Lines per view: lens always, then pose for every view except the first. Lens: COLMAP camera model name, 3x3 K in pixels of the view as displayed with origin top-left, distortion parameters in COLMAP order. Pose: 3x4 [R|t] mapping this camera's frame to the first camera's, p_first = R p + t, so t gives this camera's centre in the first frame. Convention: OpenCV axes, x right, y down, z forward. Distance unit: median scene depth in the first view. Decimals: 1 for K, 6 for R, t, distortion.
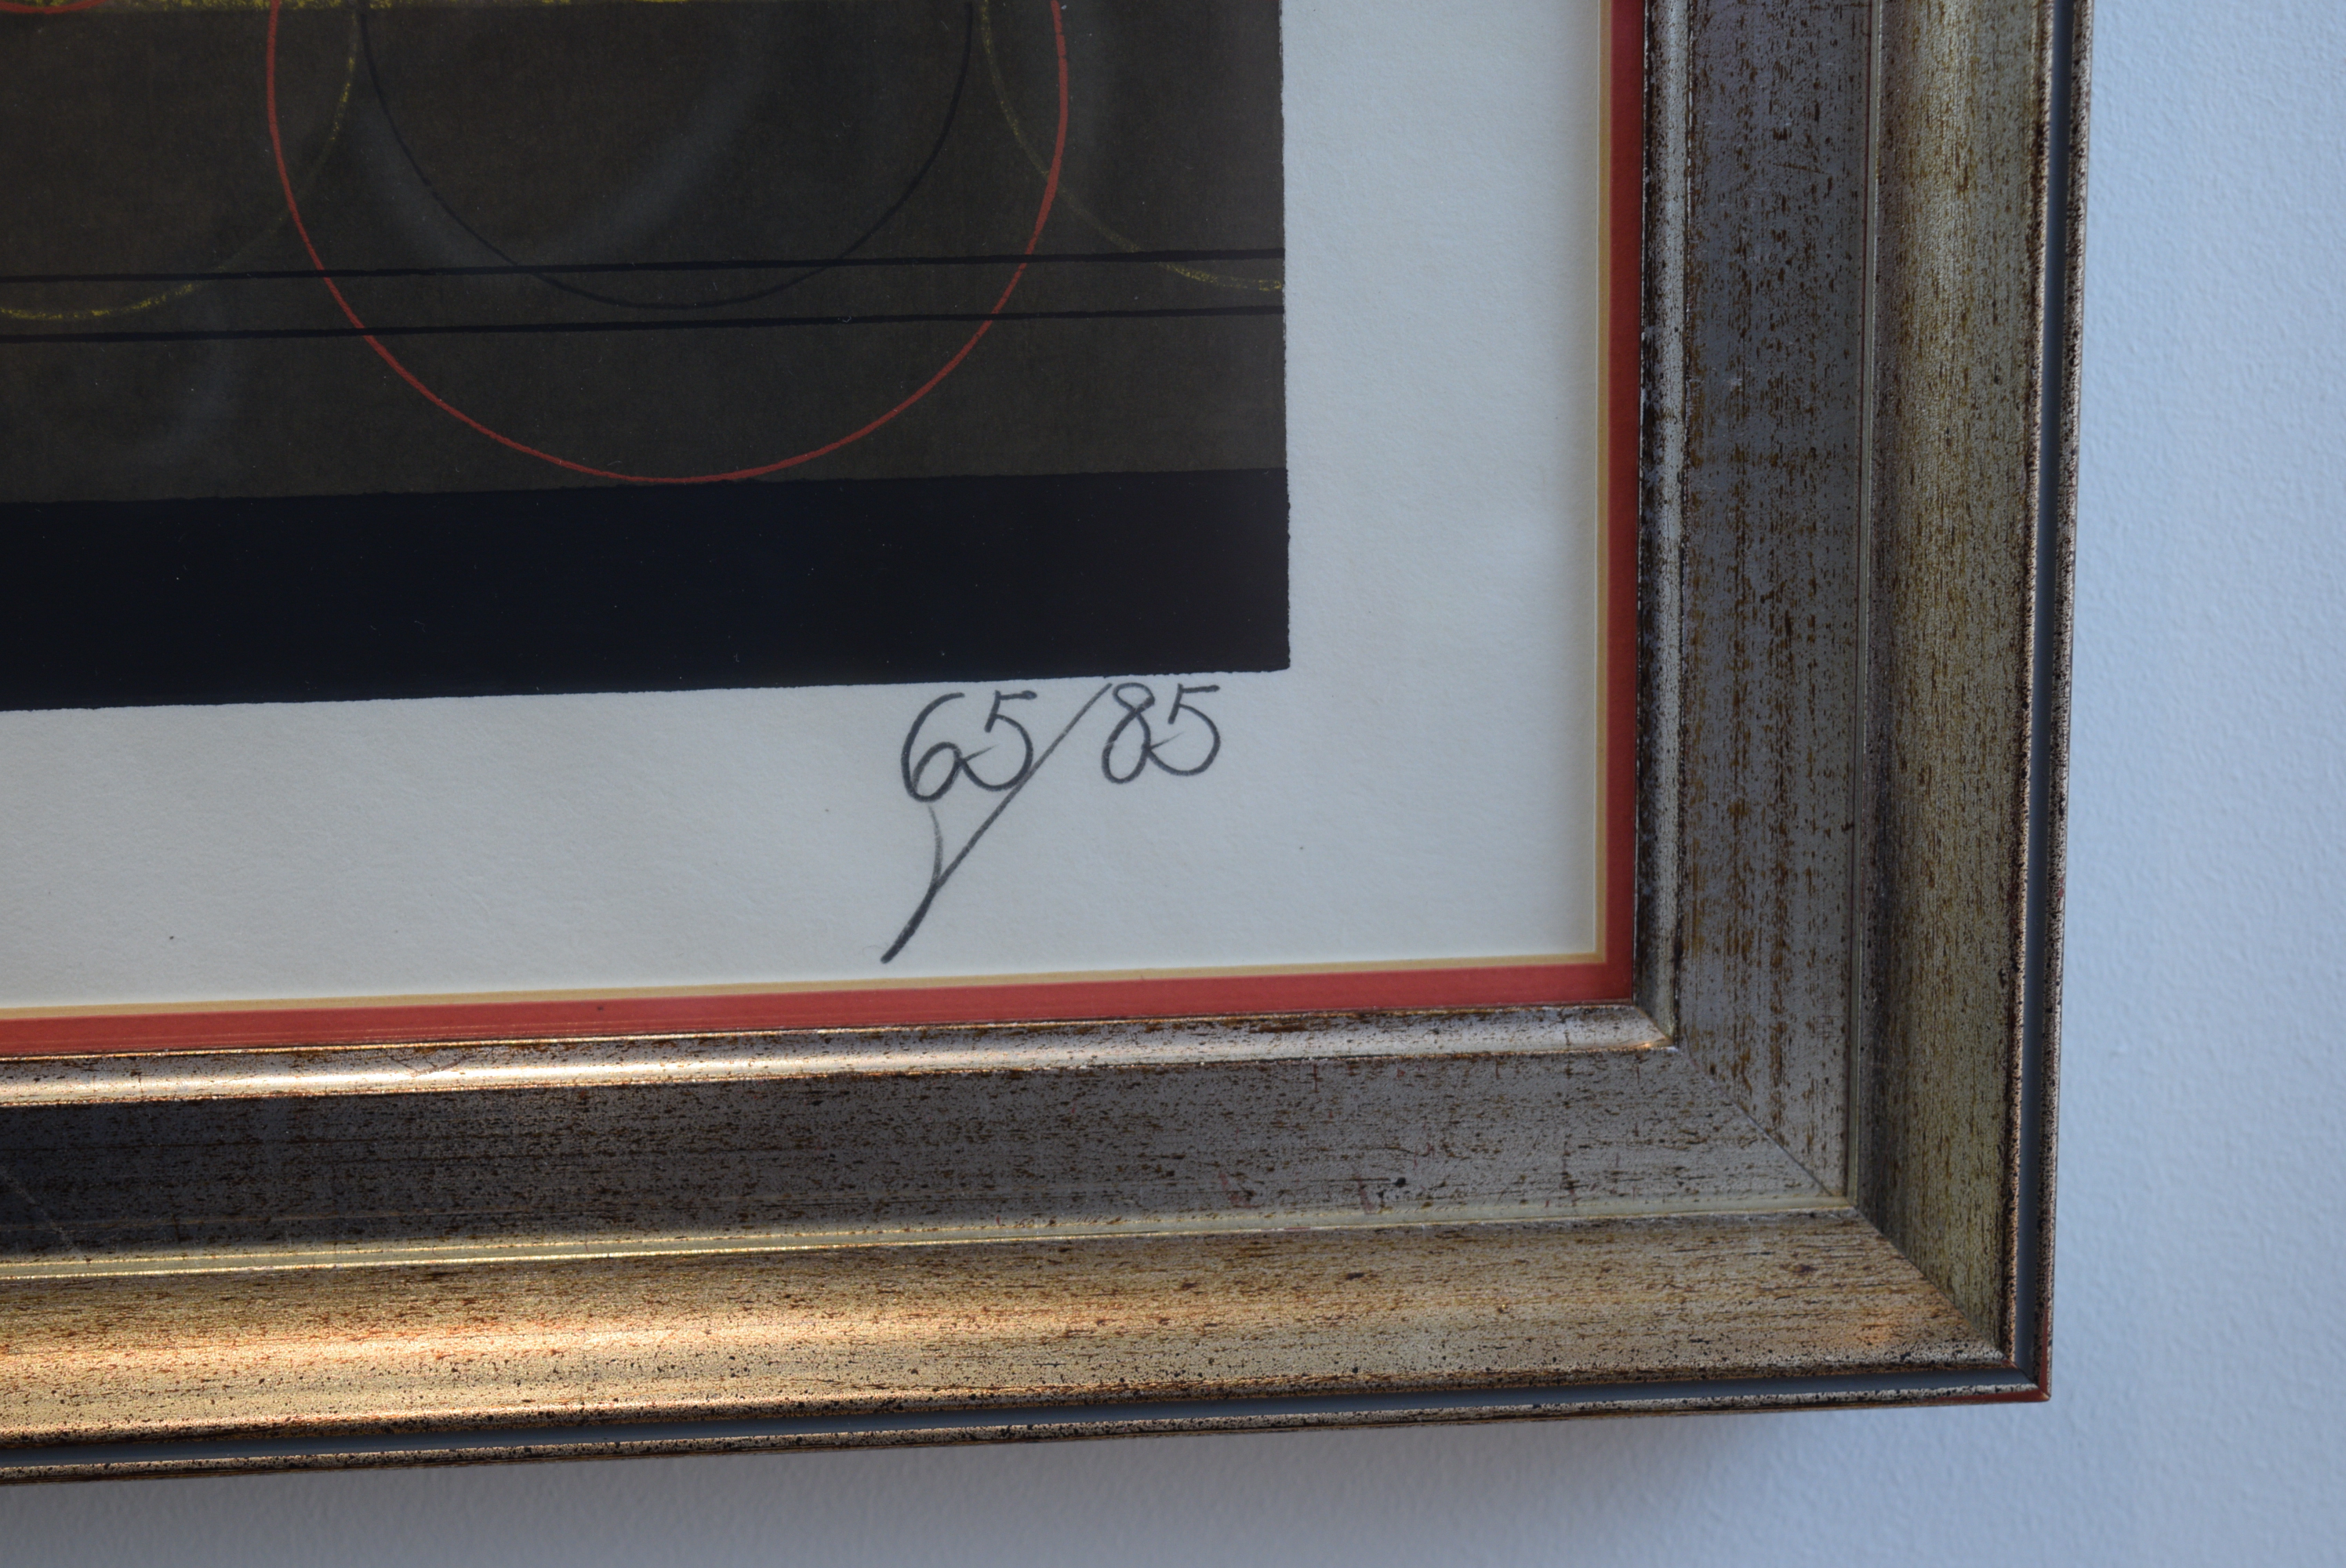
lens RADIAL K [[4663.2, 0, 1171.4], [0, 4663.2, 789.8], [0, 0, 1]] dist [0.042768, 0.000000]
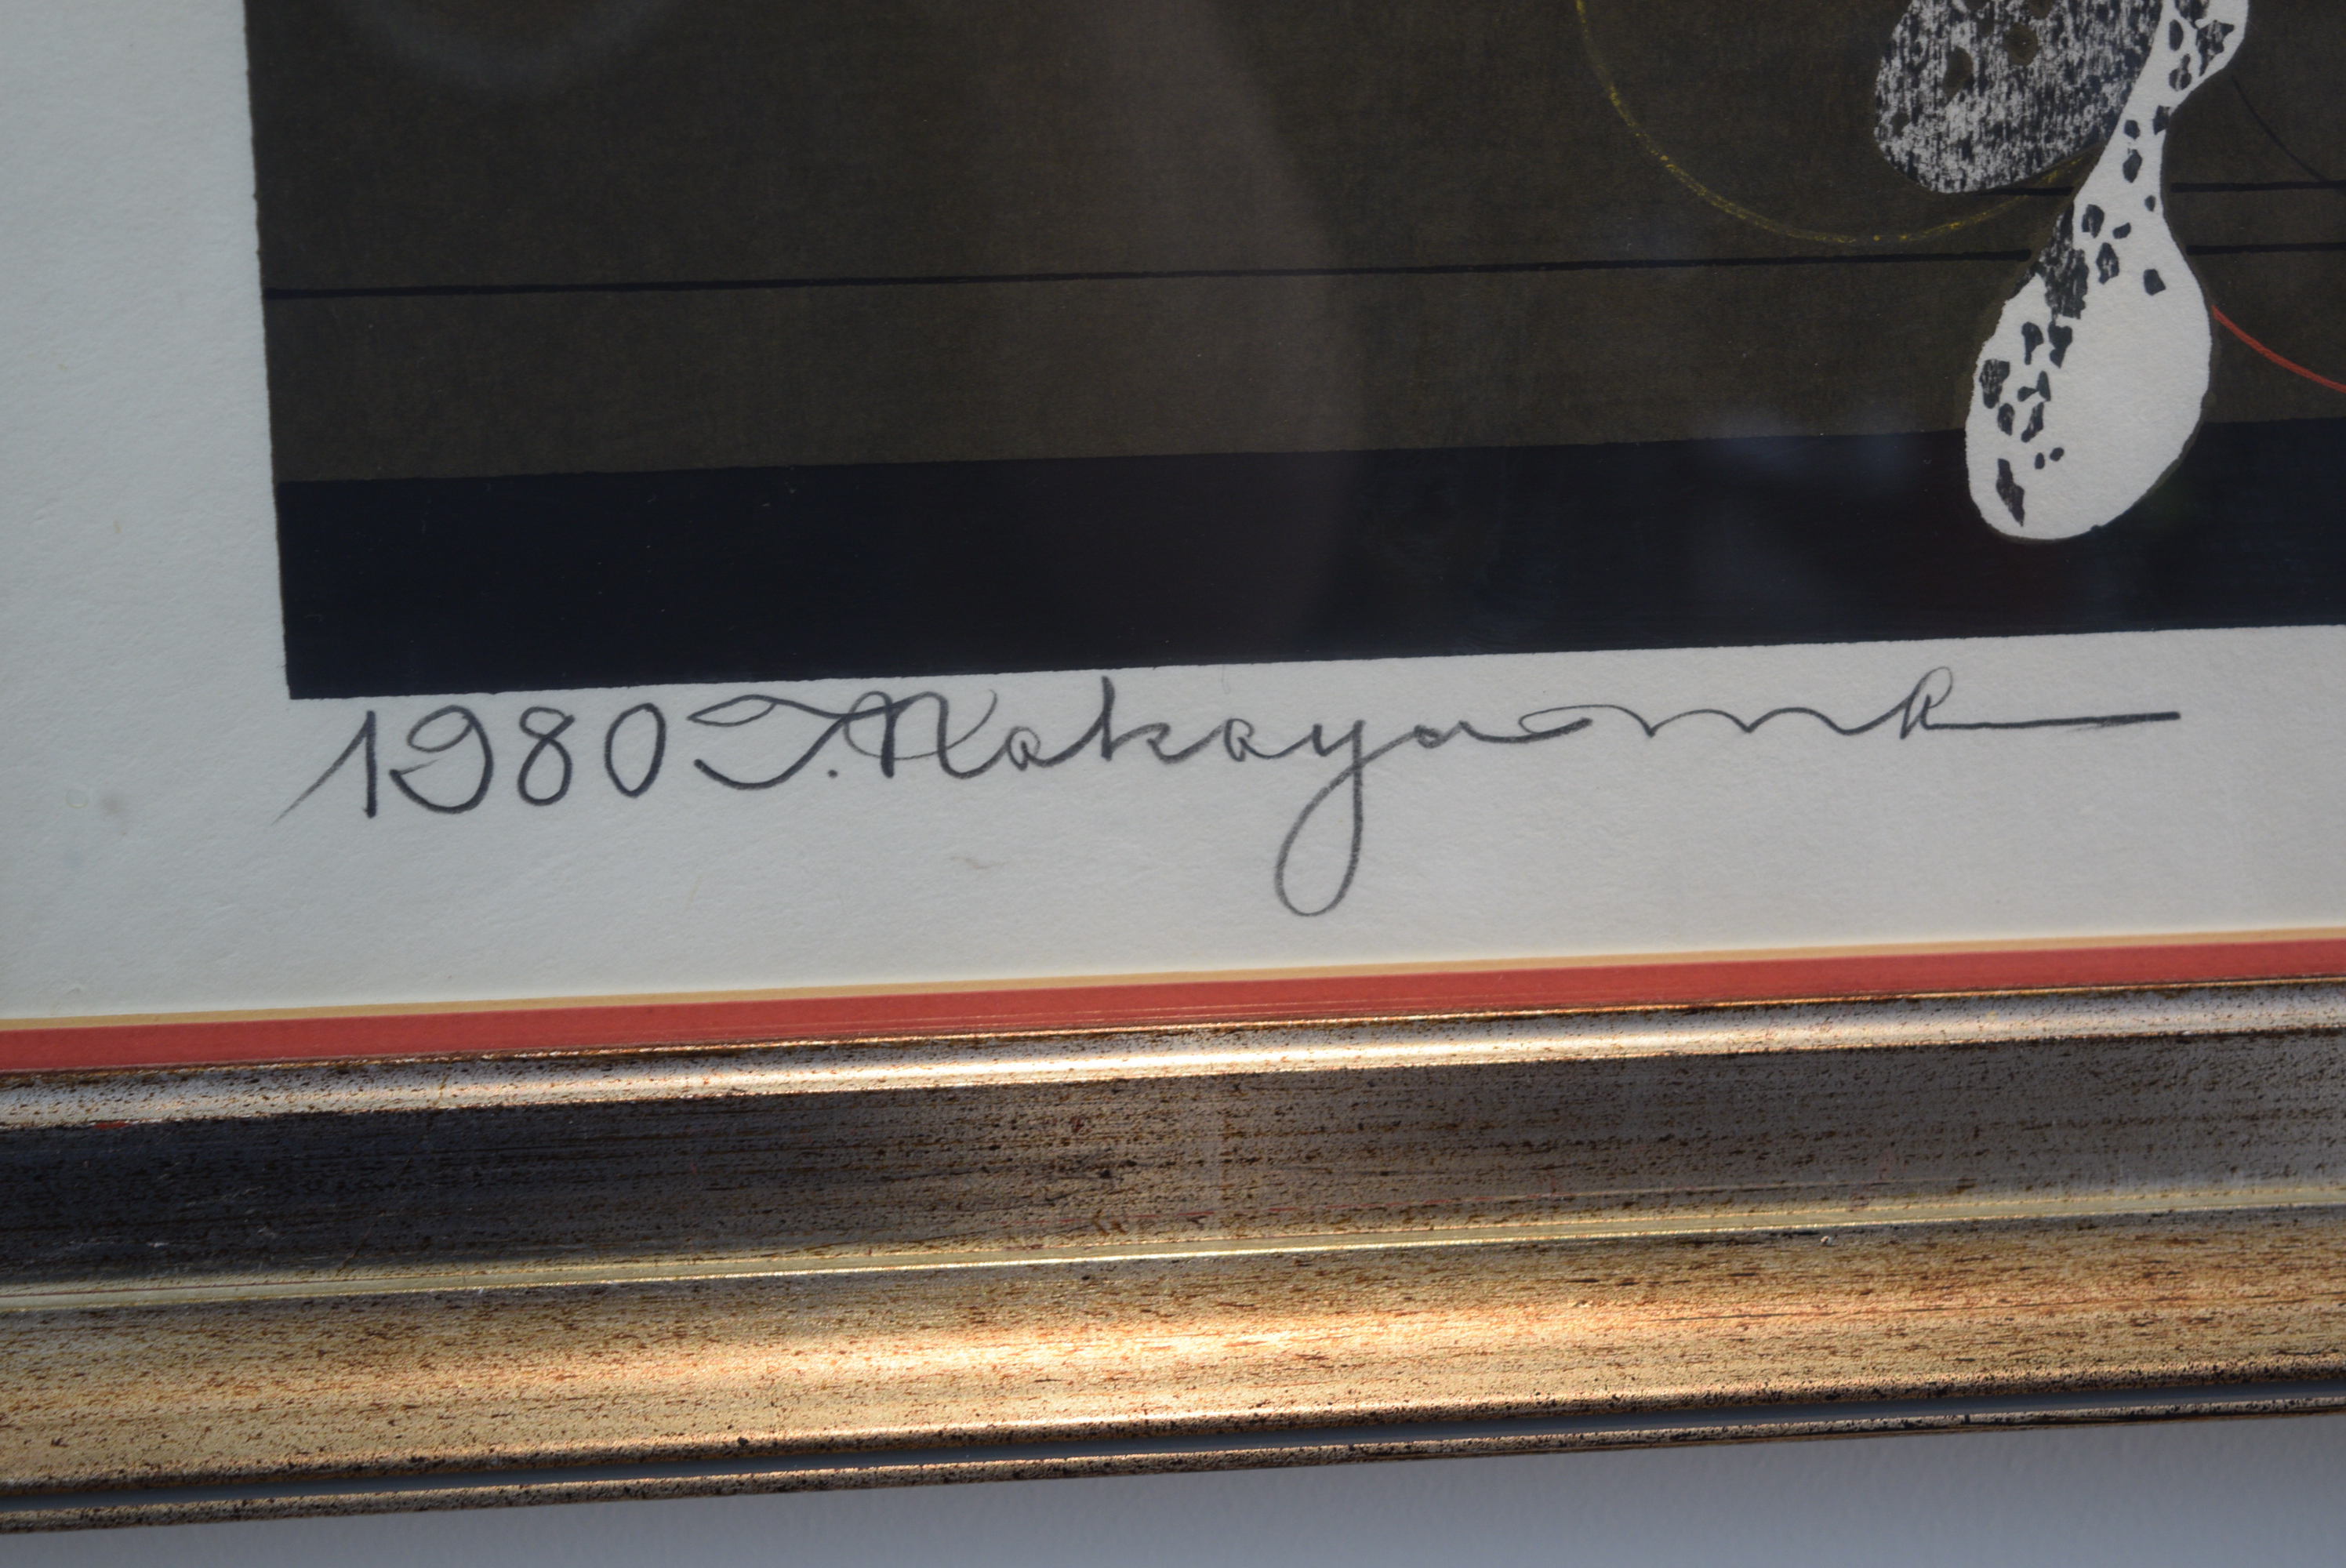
lens RADIAL K [[4988.5, 0, 1172.7], [0, 4988.5, 779.5], [0, 0, 1]] dist [0.024639, 0.000000]
pose [[0.997874, -0.002096, 0.065133, -0.209519], [0.002295, 0.999993, -0.002970, 0.006856], [-0.065126, 0.003113, 0.997872, -0.010189]]
